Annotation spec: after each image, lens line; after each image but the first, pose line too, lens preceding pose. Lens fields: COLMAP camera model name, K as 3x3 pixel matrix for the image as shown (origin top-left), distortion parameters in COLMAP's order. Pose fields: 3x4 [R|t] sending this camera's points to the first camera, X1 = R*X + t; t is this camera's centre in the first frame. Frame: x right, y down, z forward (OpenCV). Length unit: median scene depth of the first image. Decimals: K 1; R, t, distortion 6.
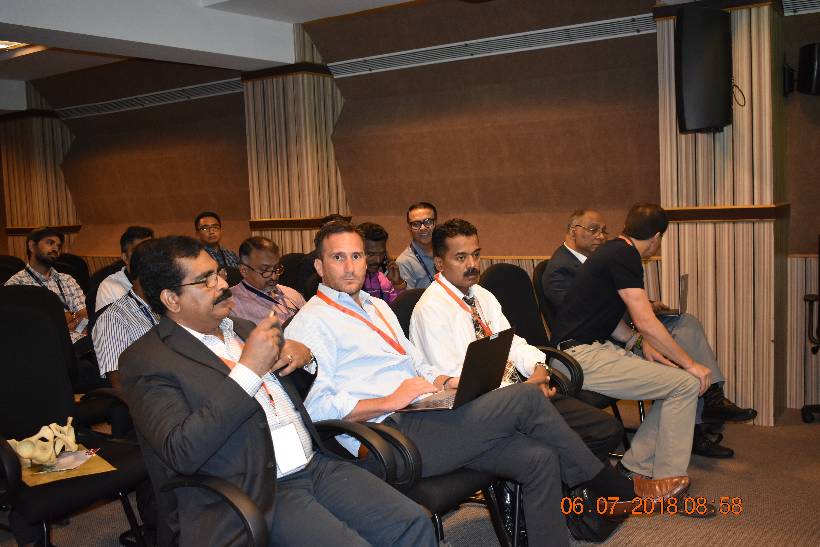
lens RADIAL K [[817.1, 0, 410.0], [0, 817.1, 273.5], [0, 0, 1]] dist [-0.067810, -0.005257]
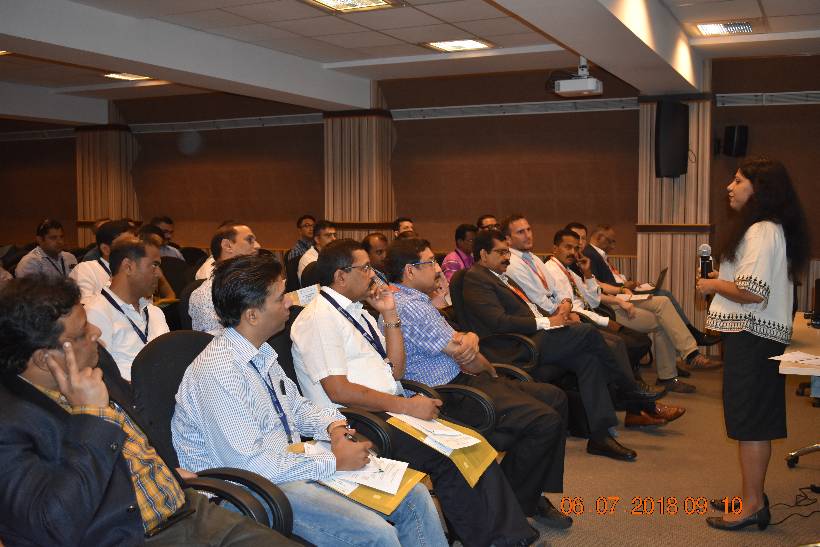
lens RADIAL K [[817.1, 0, 410.0], [0, 817.1, 273.5], [0, 0, 1]] dist [-0.067810, -0.005257]
pose [[0.987770, 0.030539, 0.152896, -0.370517], [-0.027857, 0.999419, -0.019649, 0.059814], [-0.153407, 0.015149, 0.988047, -0.490462]]
